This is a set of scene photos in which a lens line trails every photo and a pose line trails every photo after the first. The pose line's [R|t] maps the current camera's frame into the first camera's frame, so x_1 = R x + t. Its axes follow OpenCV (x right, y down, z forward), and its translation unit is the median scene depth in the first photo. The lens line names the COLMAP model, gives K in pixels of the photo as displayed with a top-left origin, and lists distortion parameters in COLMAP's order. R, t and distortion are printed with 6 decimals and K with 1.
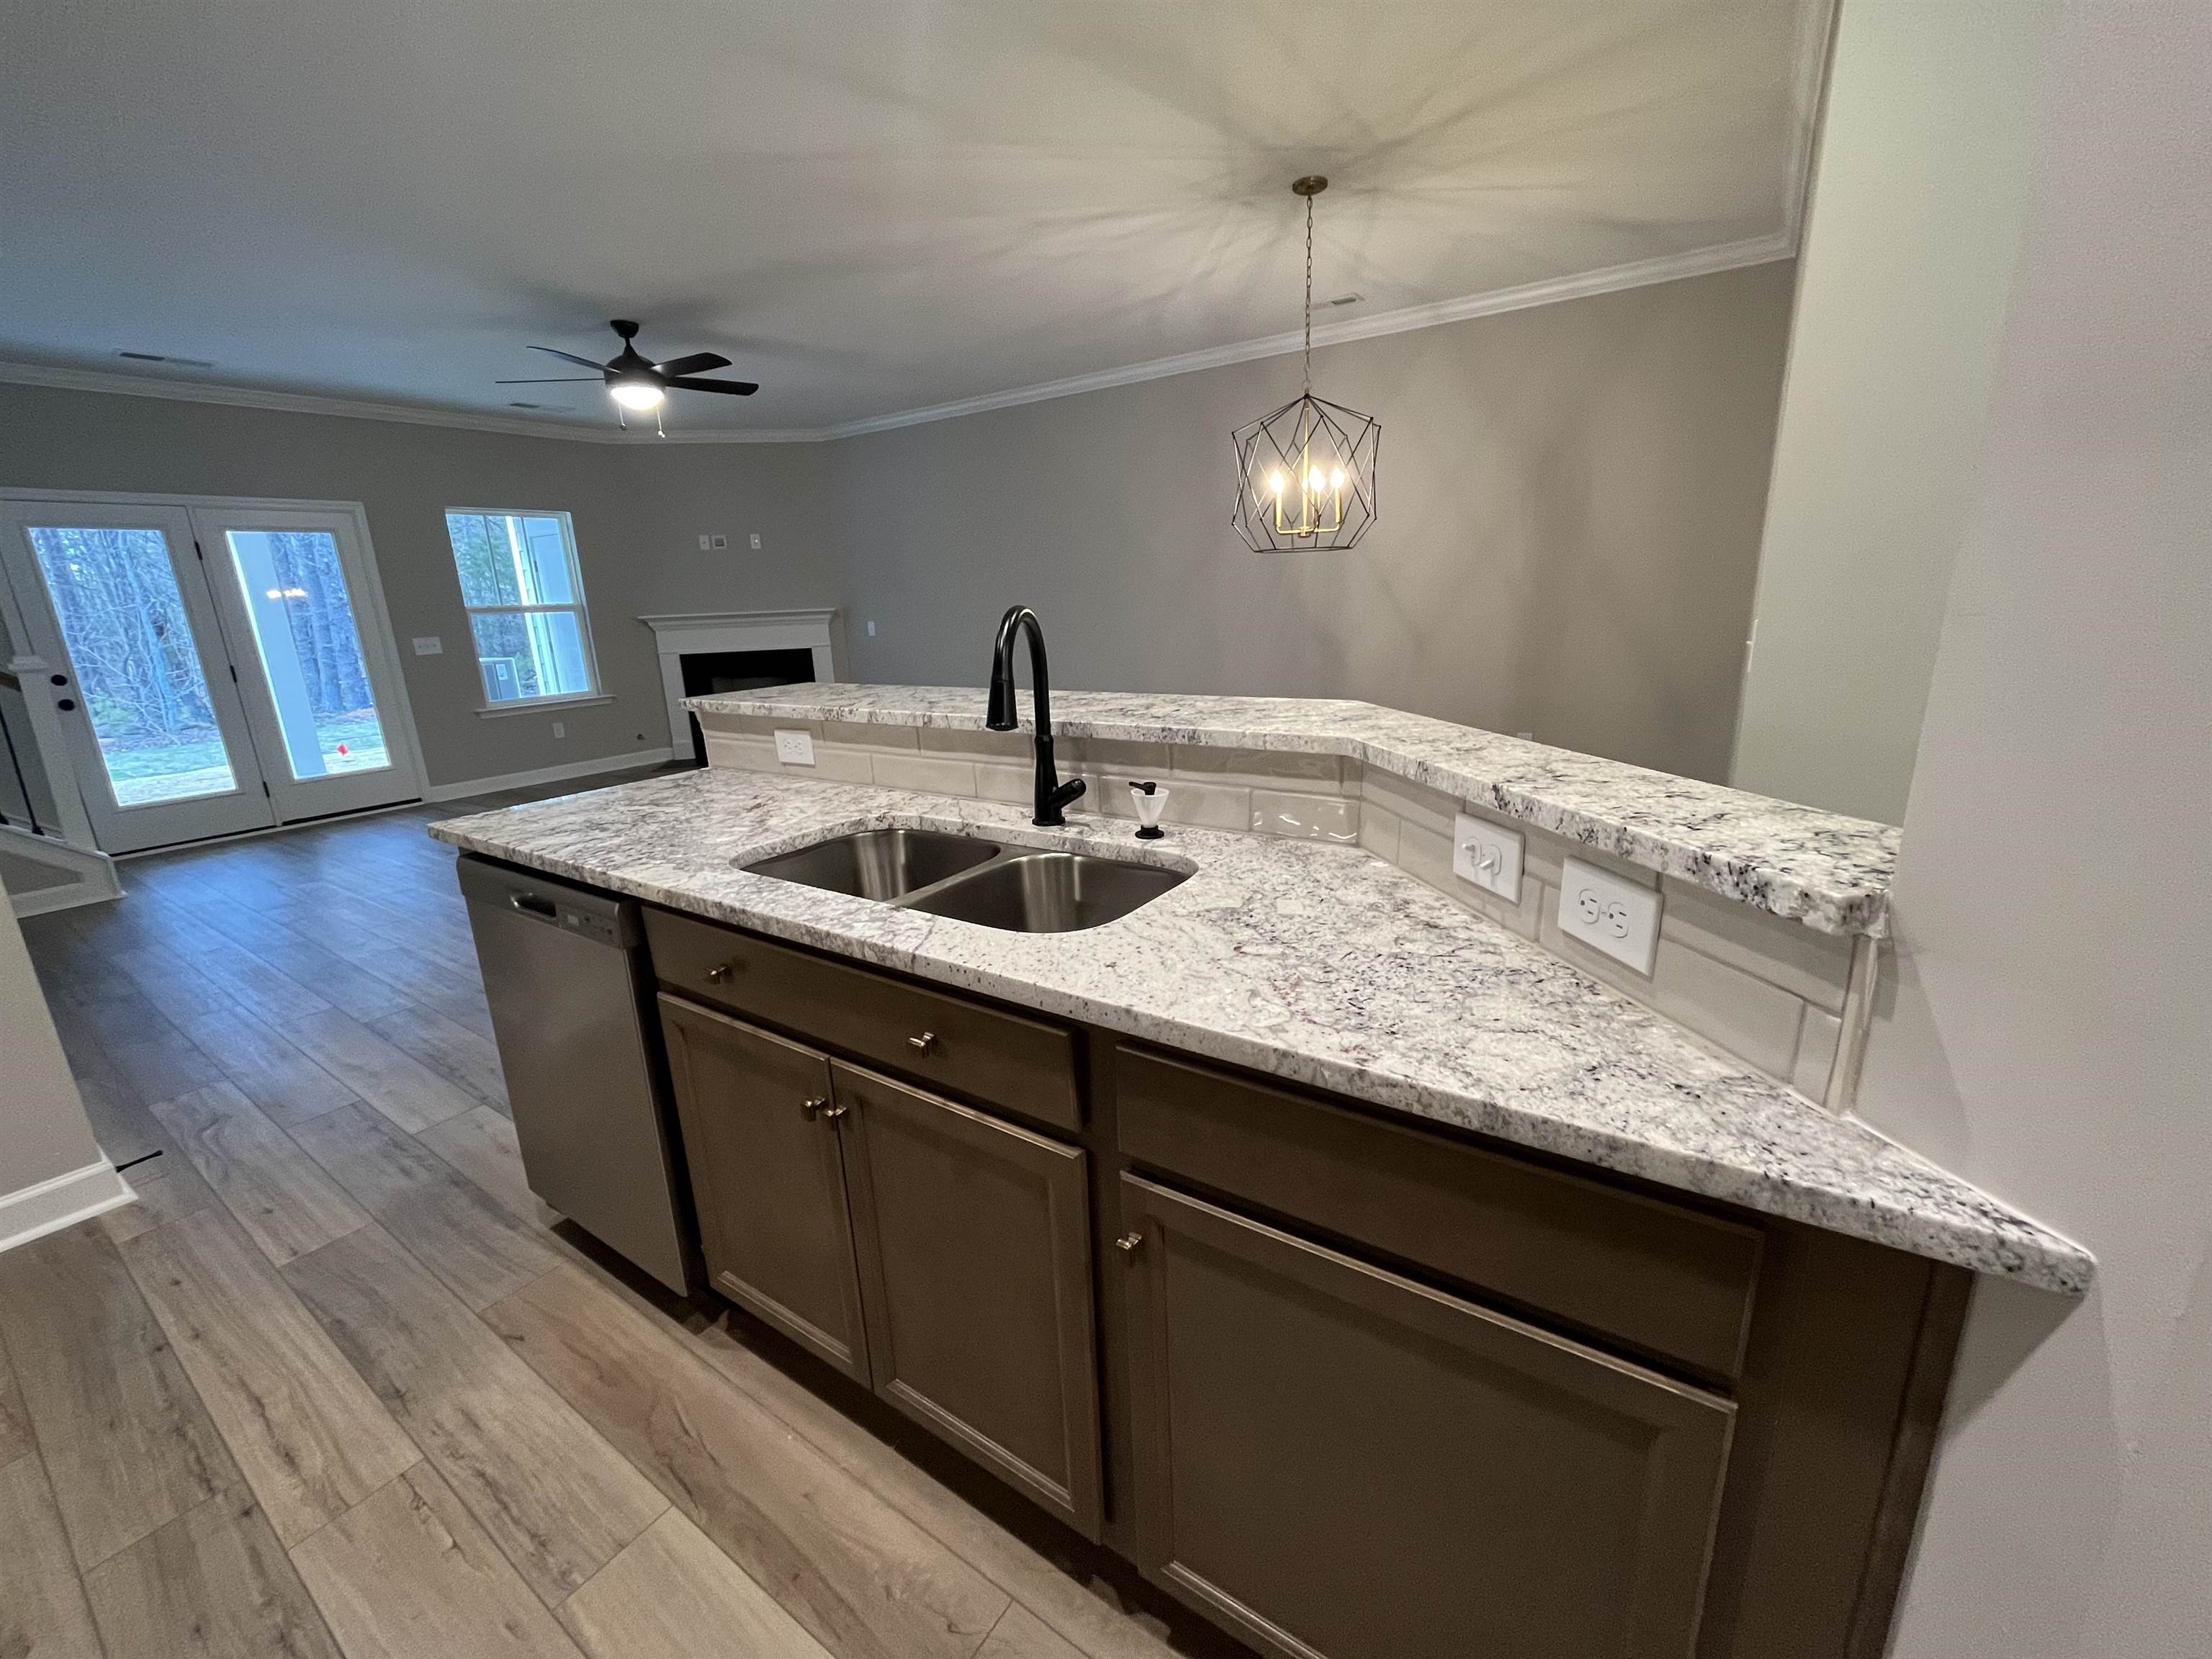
lens RADIAL K [[898.6, 0, 1096.0], [0, 898.6, 823.5], [0, 0, 1]] dist [0.001690, 0.000366]
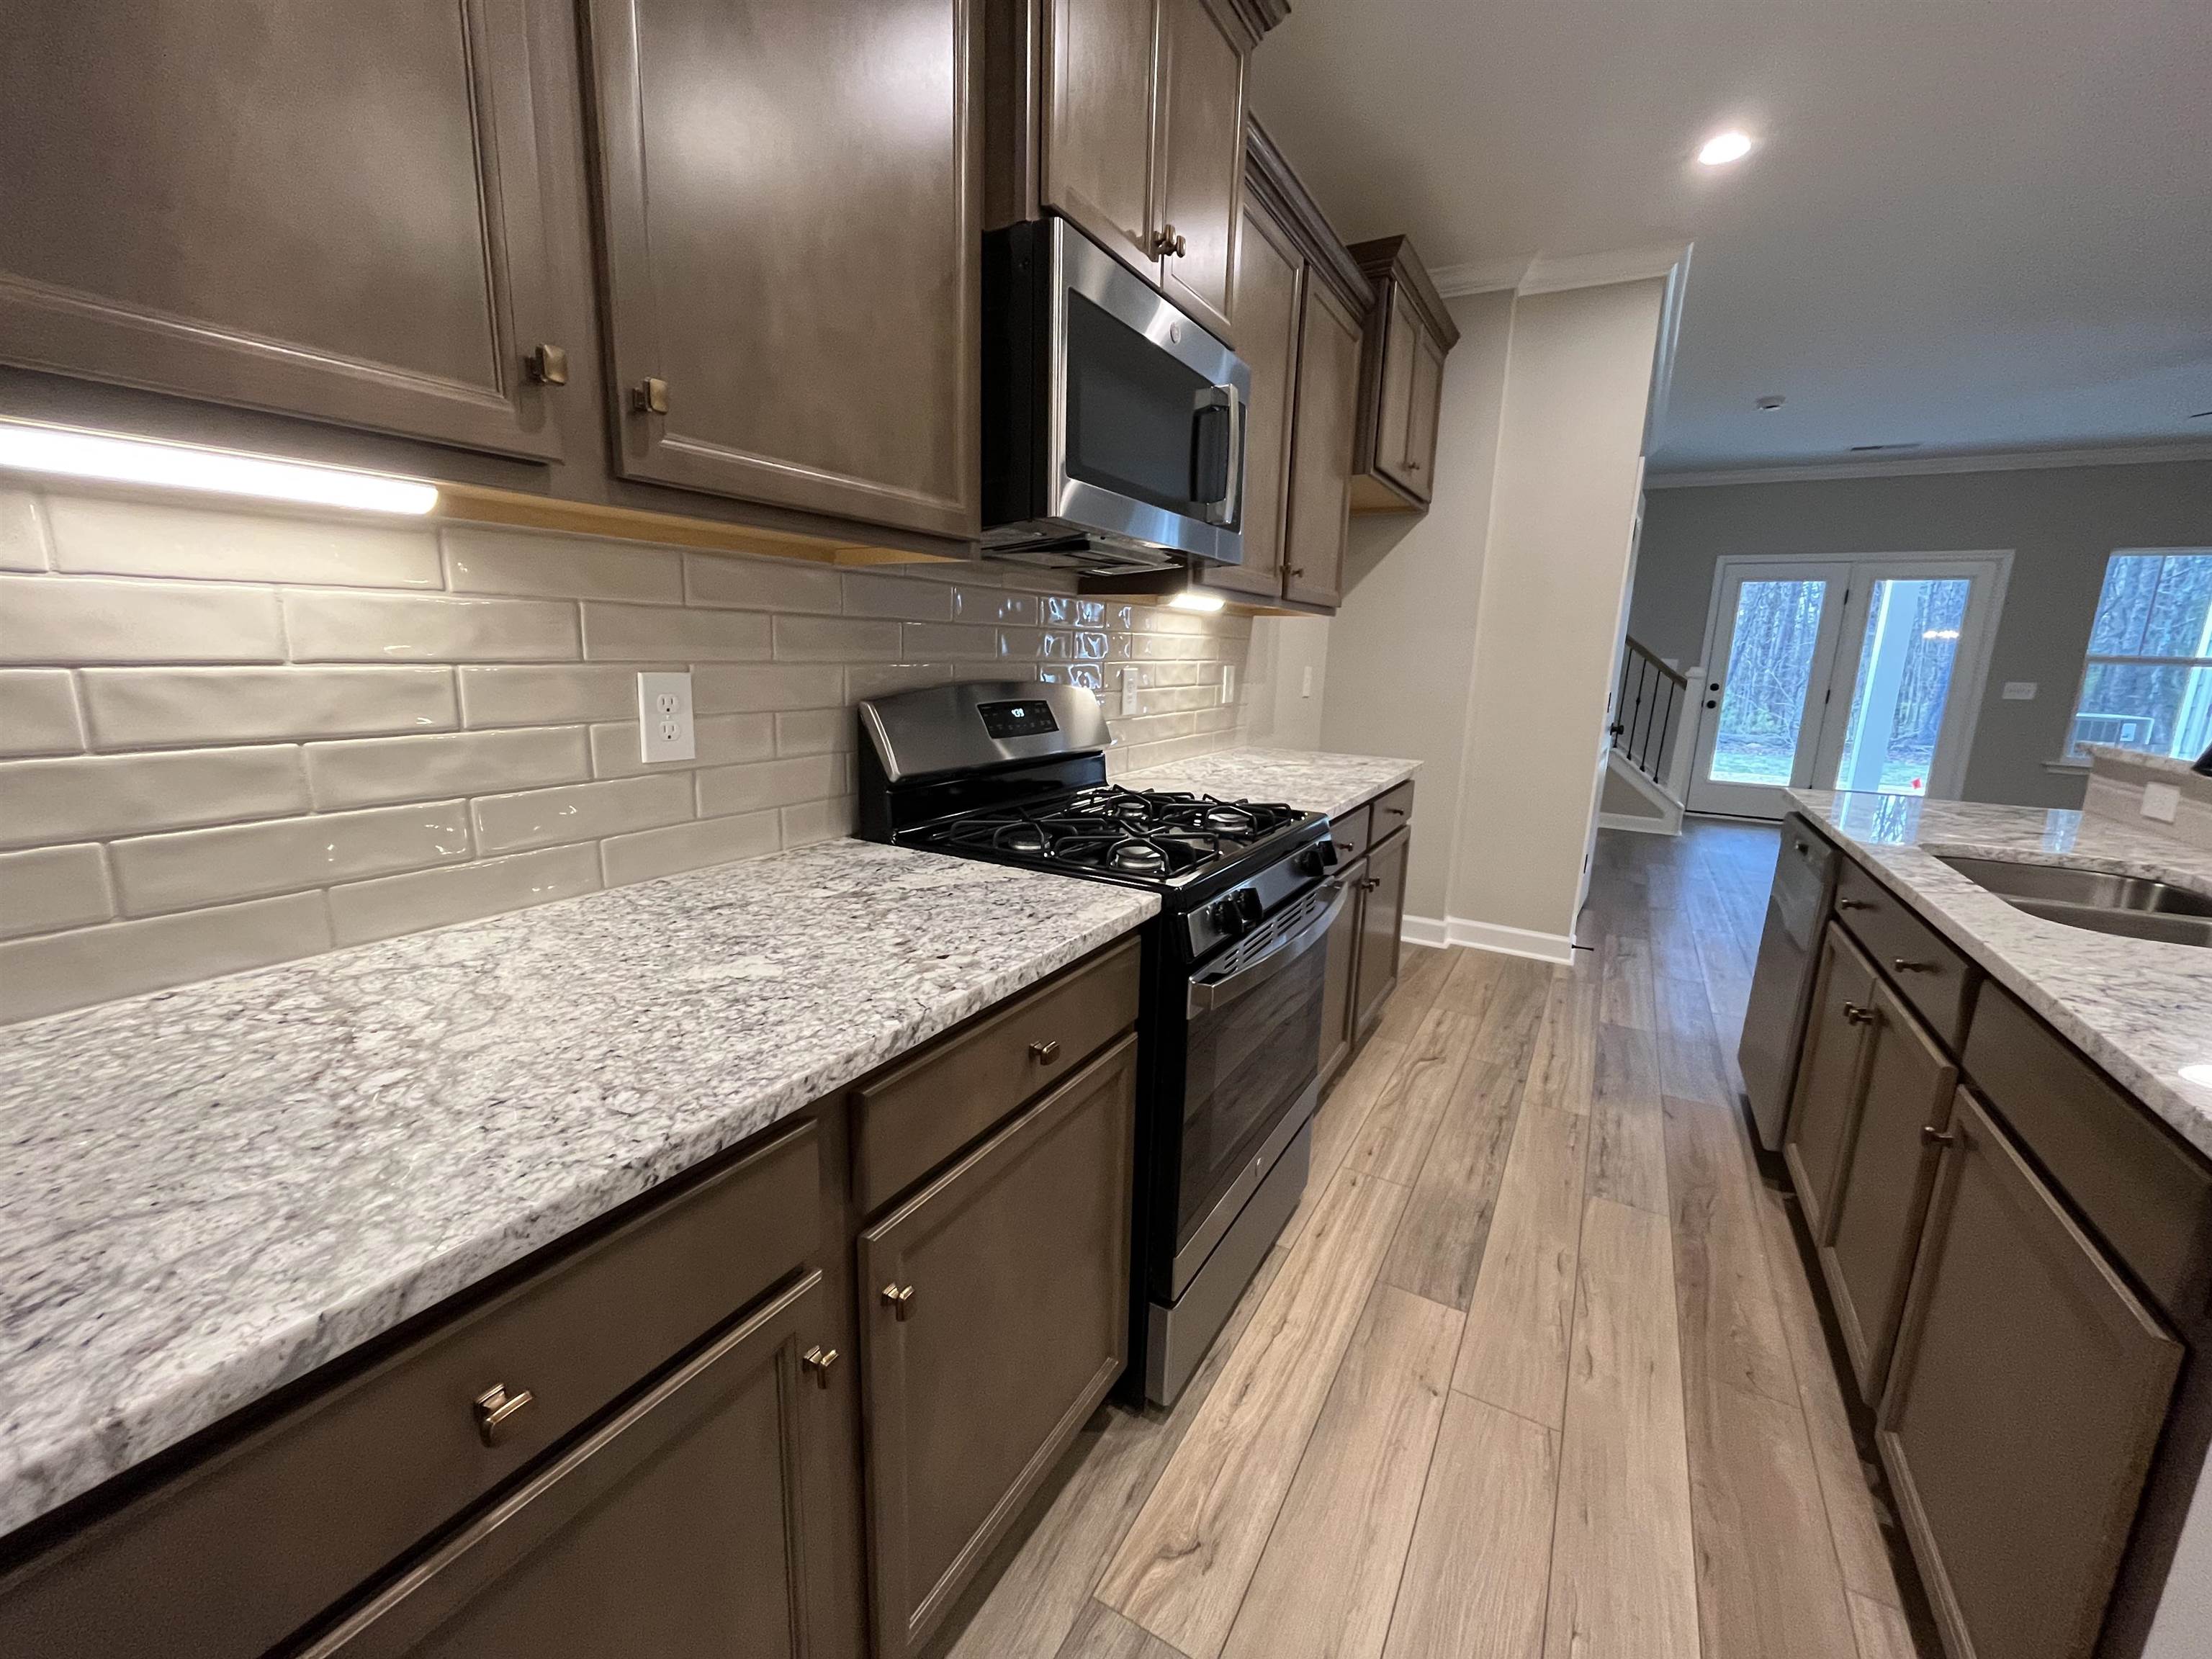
lens RADIAL K [[898.6, 0, 1095.6], [0, 898.6, 830.7], [0, 0, 1]] dist [0.001690, 0.000366]
pose [[0.078120, 0.248656, -0.965436, 0.207986], [-0.284330, 0.933733, 0.217484, 0.023438], [0.955538, 0.257512, 0.143644, -0.087892]]
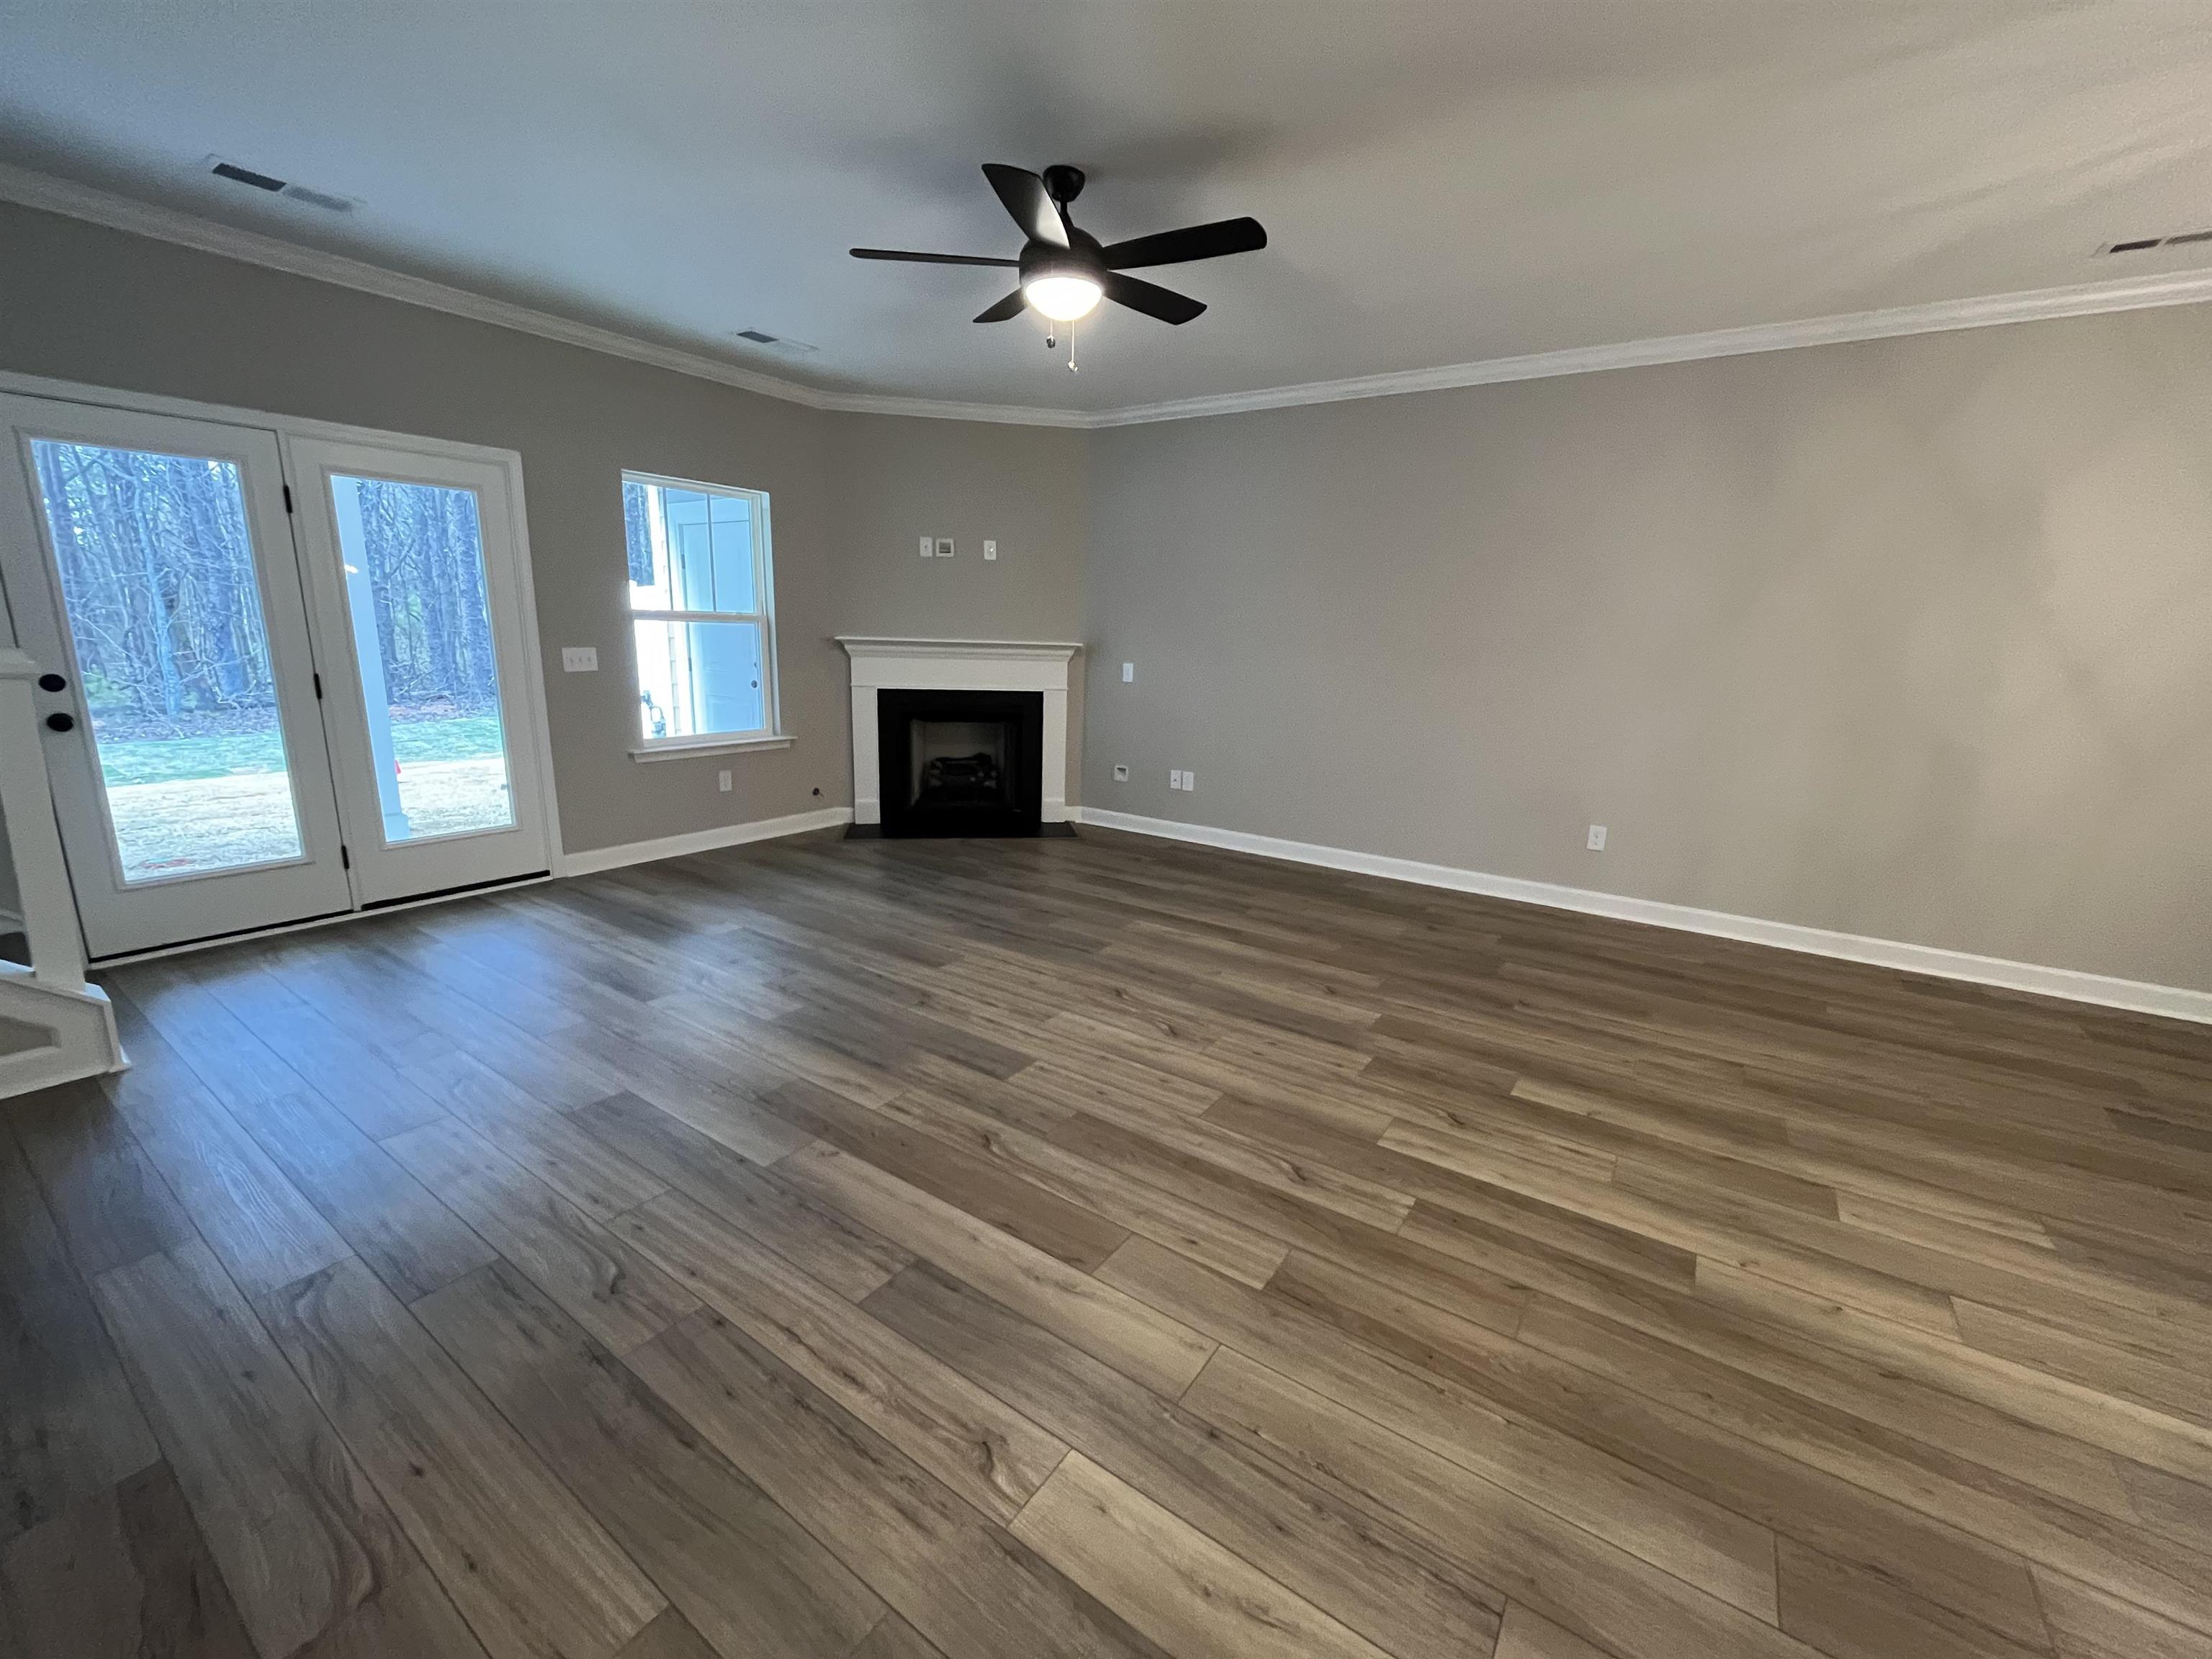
lens RADIAL K [[898.6, 0, 1102.5], [0, 898.6, 825.2], [0, 0, 1]] dist [0.001690, 0.000366]
pose [[0.997571, 0.067972, 0.015242, -0.398962], [-0.067343, 0.996986, -0.038508, -0.079983], [-0.017814, 0.037388, 0.999142, 0.342262]]
